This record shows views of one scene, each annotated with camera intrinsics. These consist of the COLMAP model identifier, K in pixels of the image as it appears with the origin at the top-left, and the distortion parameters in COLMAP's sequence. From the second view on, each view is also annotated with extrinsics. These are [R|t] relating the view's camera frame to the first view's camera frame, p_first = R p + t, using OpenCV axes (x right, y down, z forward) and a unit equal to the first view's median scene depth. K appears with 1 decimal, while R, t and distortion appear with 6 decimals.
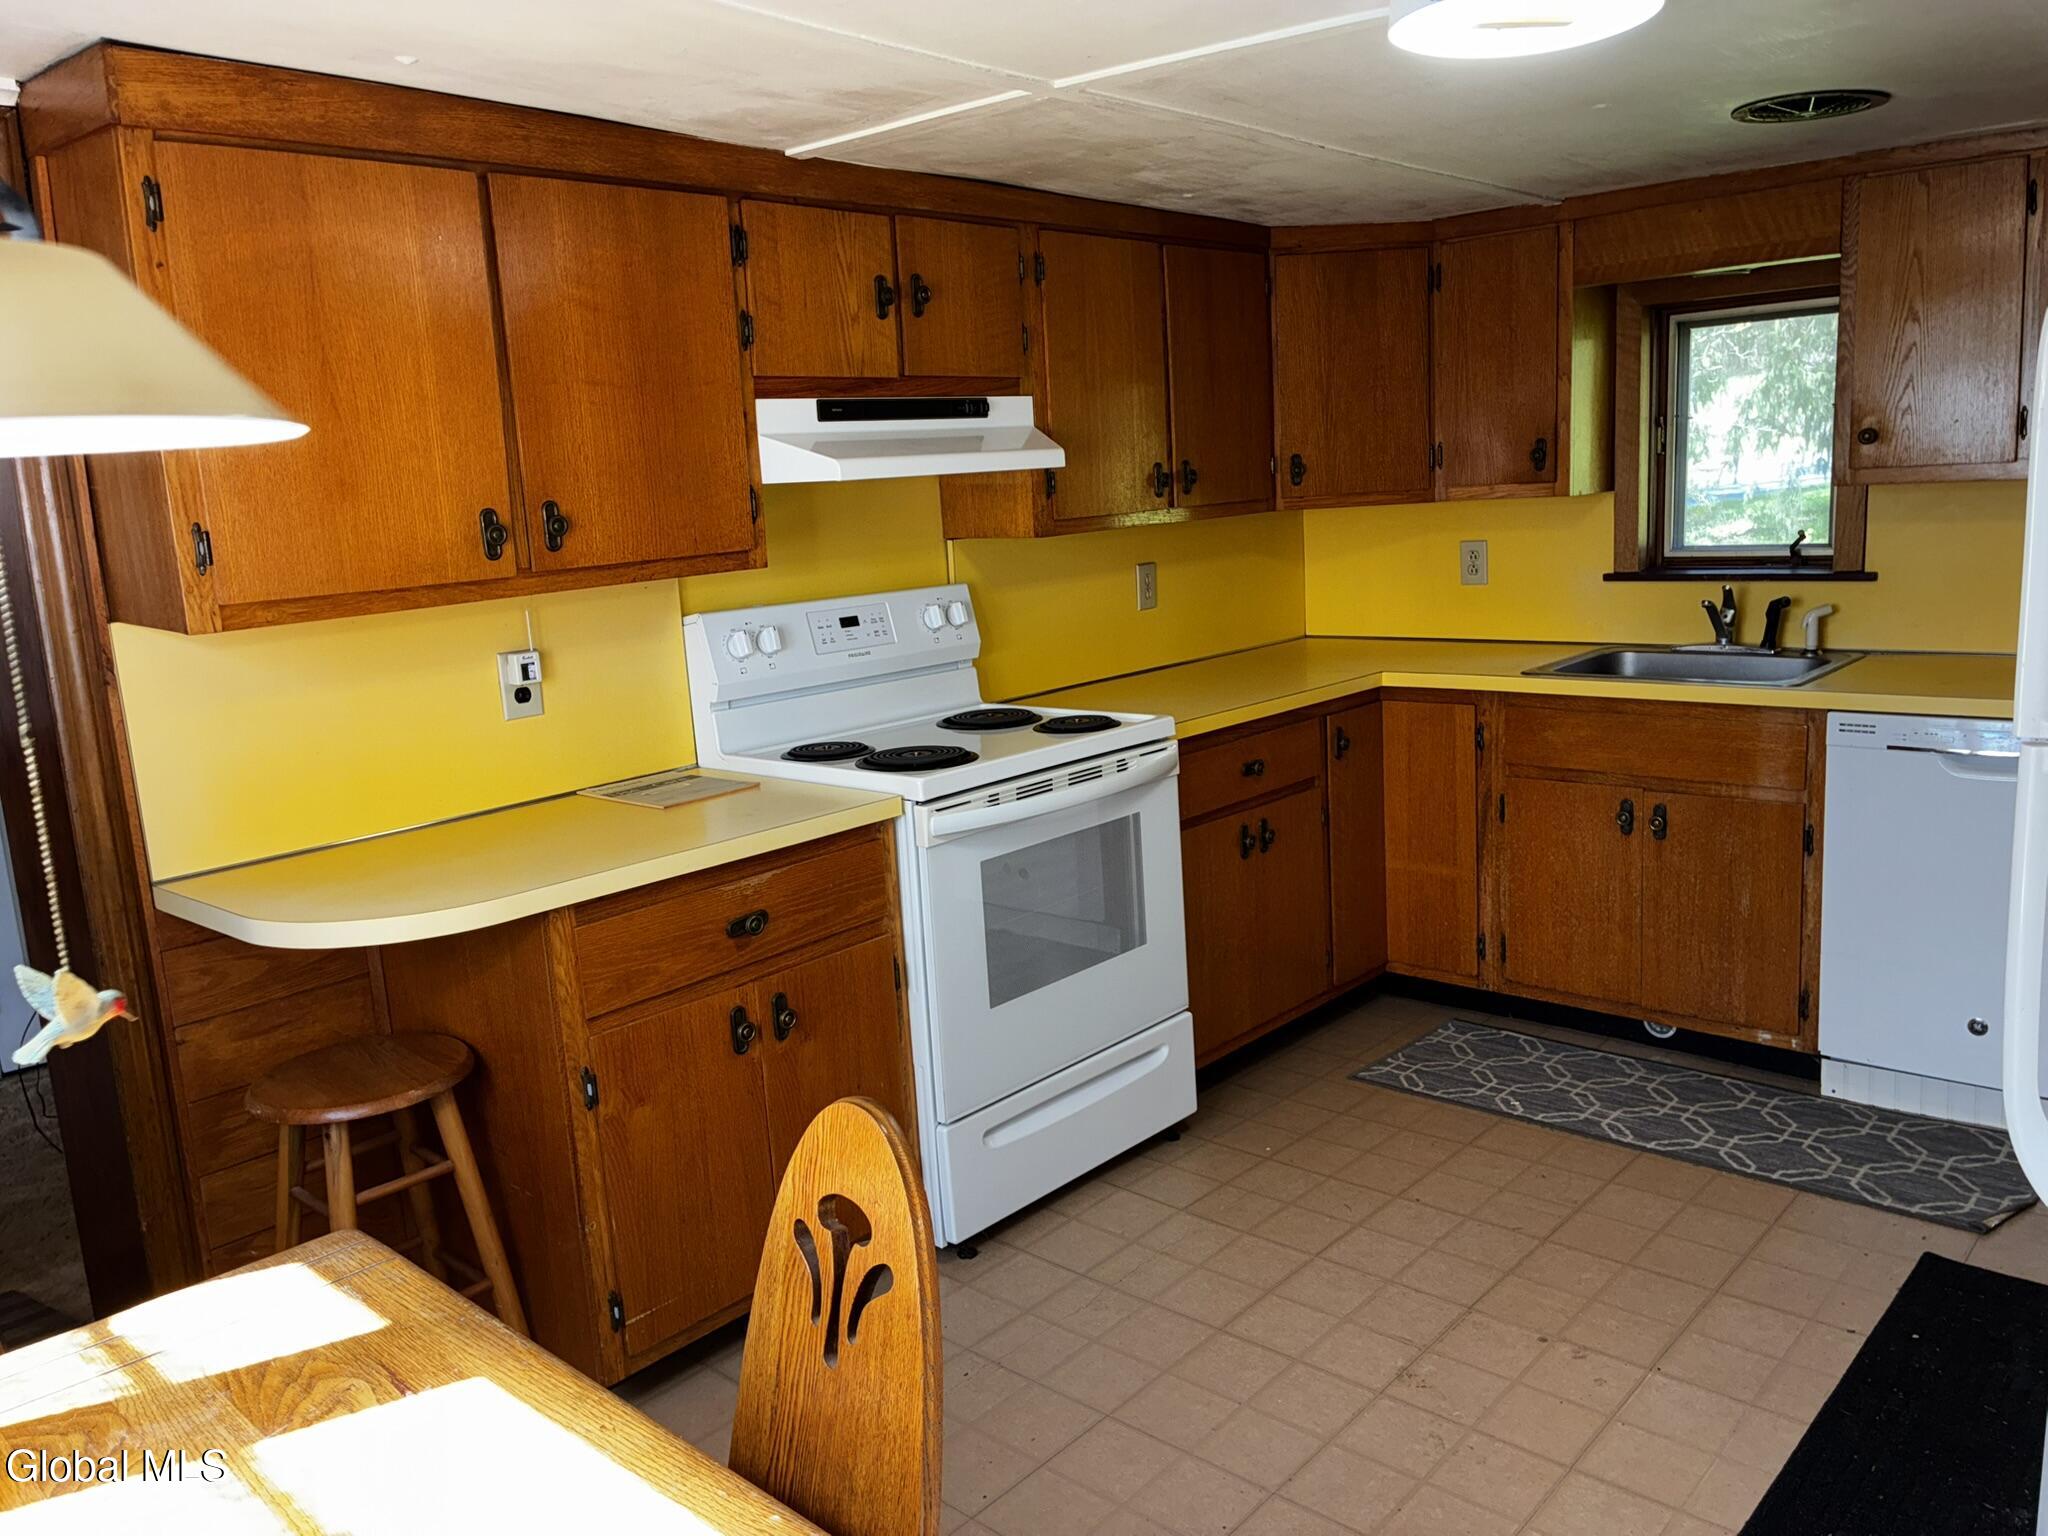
lens RADIAL K [[1550.3, 0, 1037.2], [0, 1550.3, 761.5], [0, 0, 1]] dist [0.050416, -0.066049]
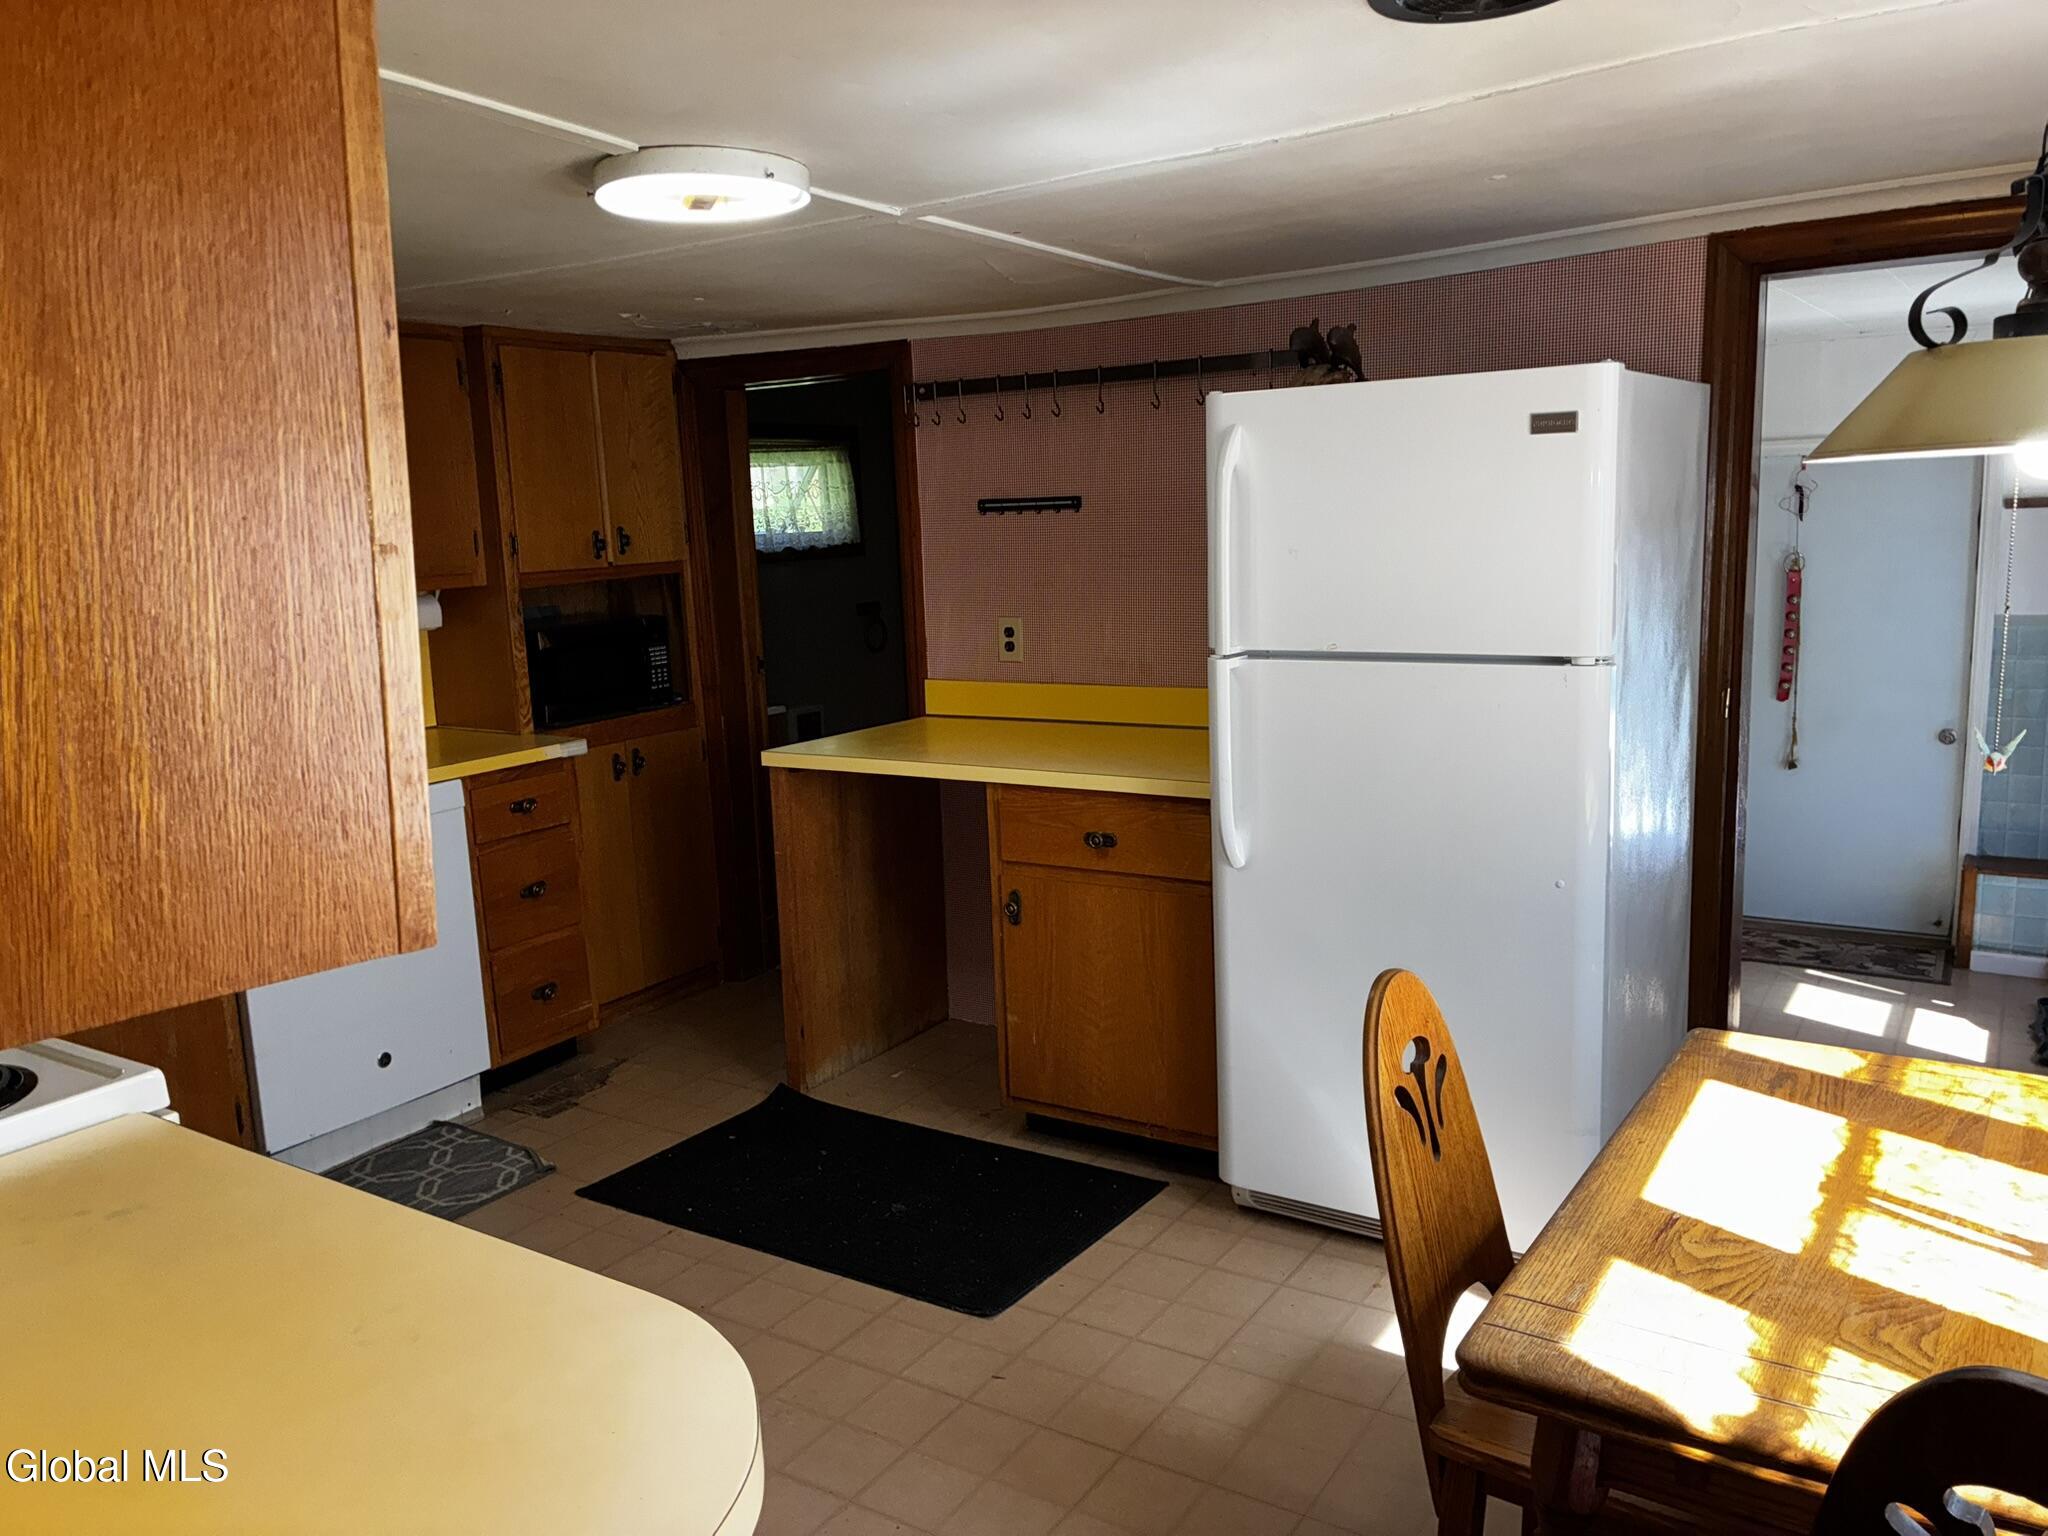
lens RADIAL K [[1550.3, 0, 1026.3], [0, 1550.3, 763.2], [0, 0, 1]] dist [0.050416, -0.066049]
pose [[-0.153946, -0.099624, 0.983044, -0.572574], [0.225849, 0.965018, 0.133165, -0.088105], [-0.961921, 0.242520, -0.126061, 0.592291]]
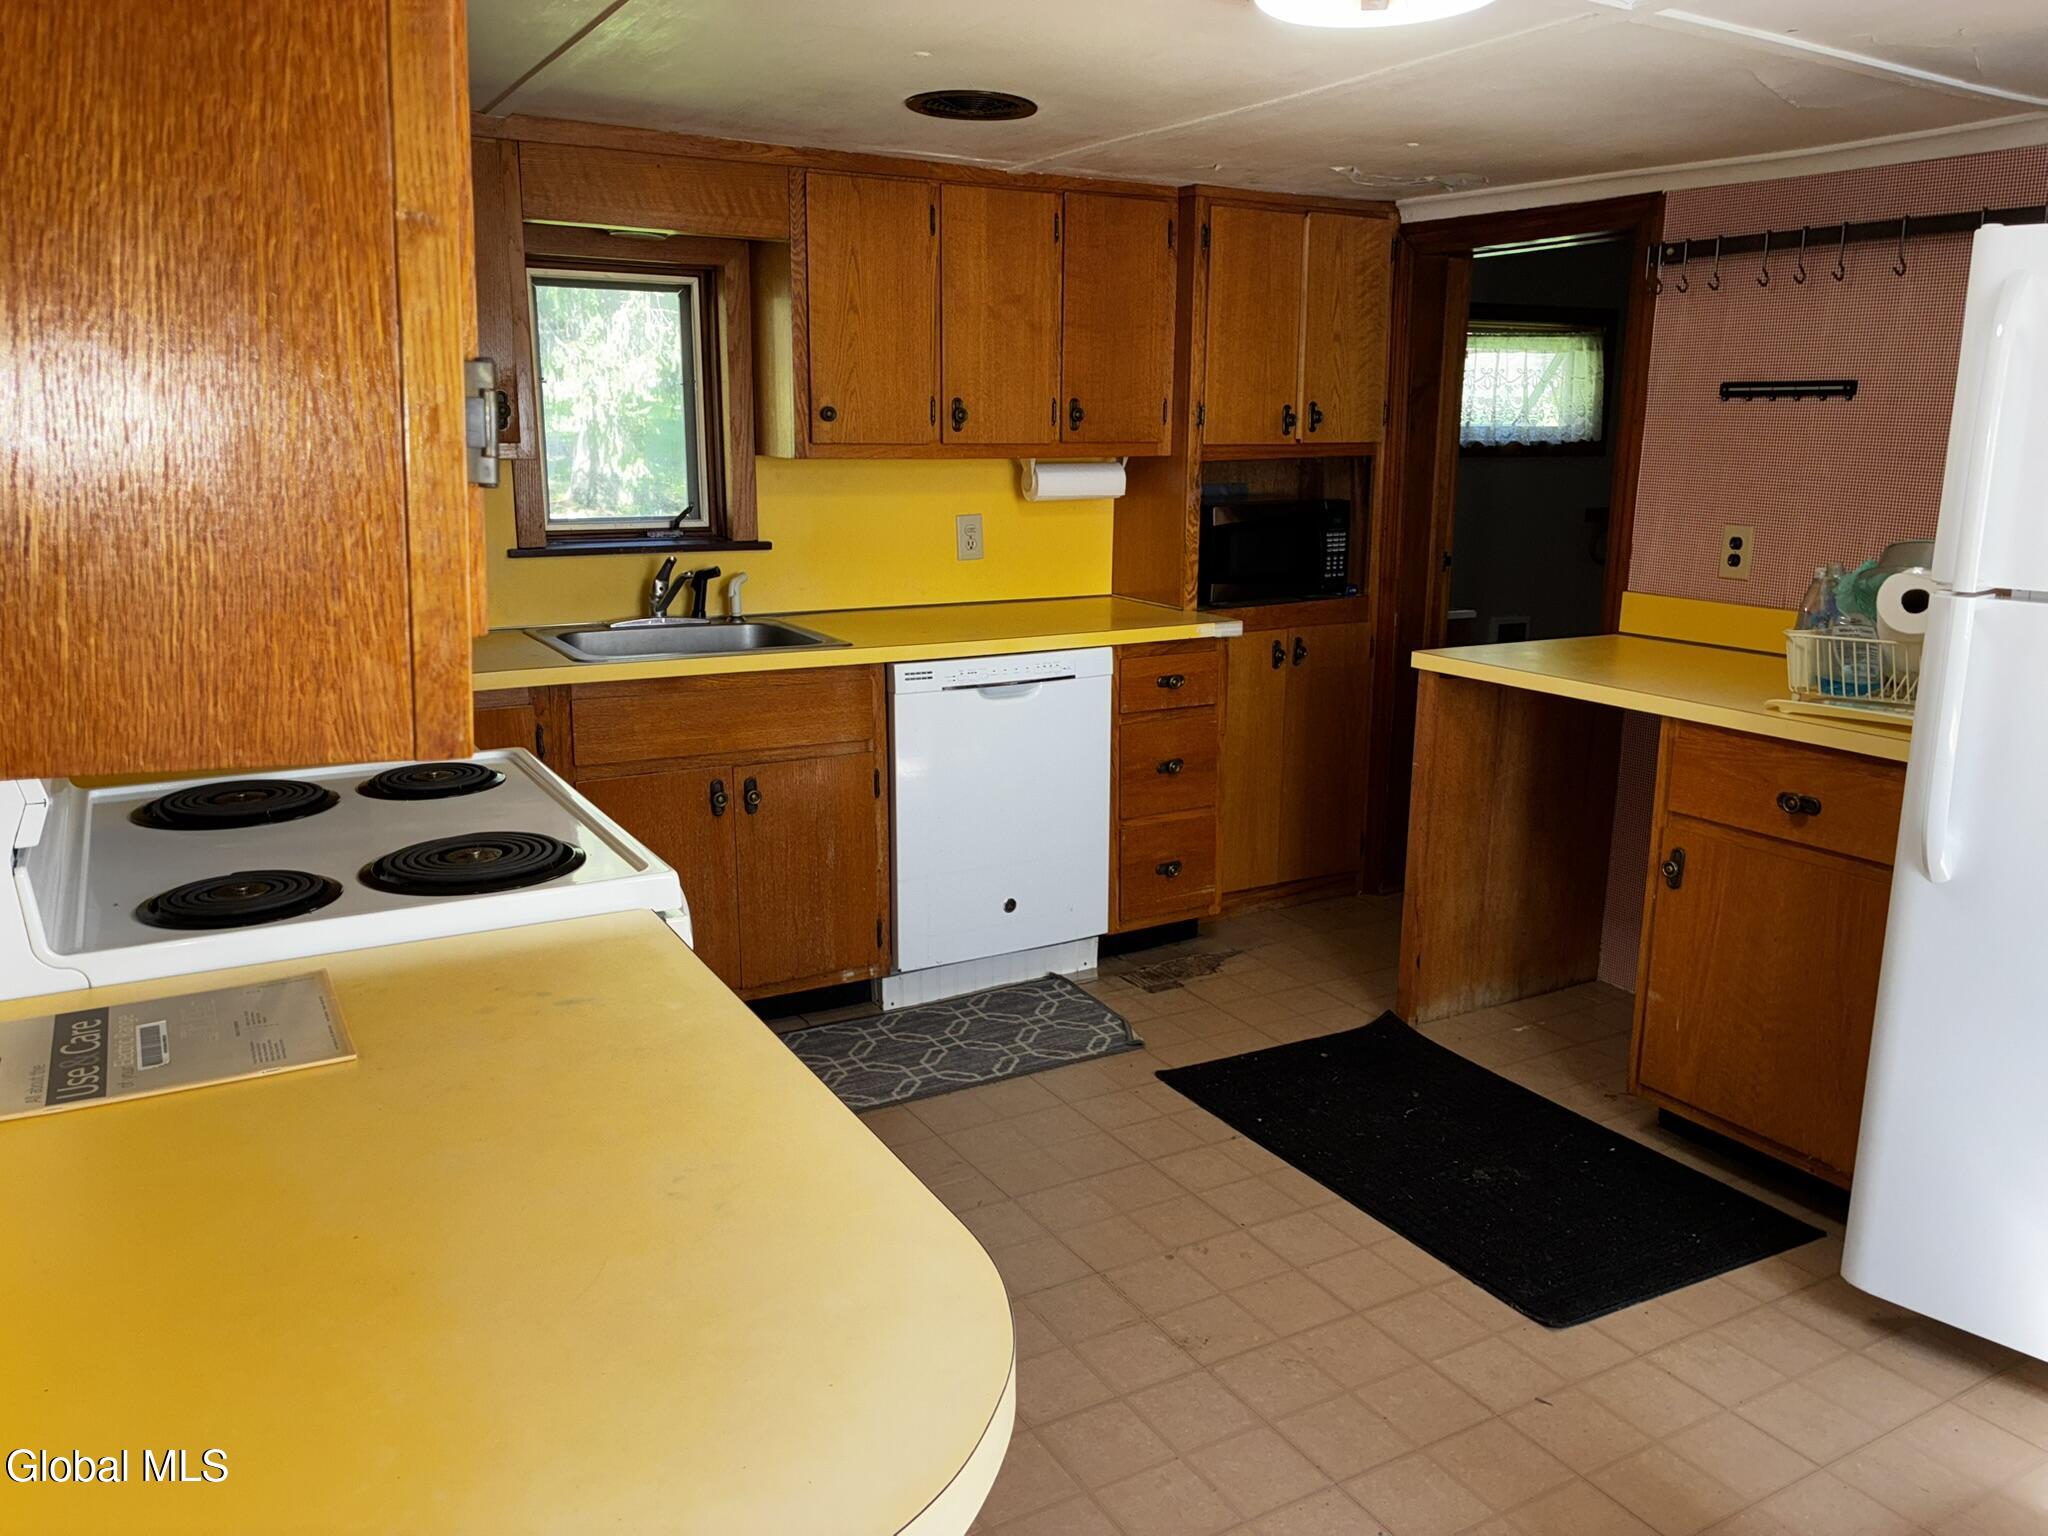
lens RADIAL K [[1550.3, 0, 1037.2], [0, 1550.3, 762.6], [0, 0, 1]] dist [0.050416, -0.066049]
pose [[0.308195, -0.146523, 0.939972, -0.489309], [0.146559, 0.983585, 0.105268, -0.061937], [-0.939966, 0.105319, 0.324610, 0.539219]]
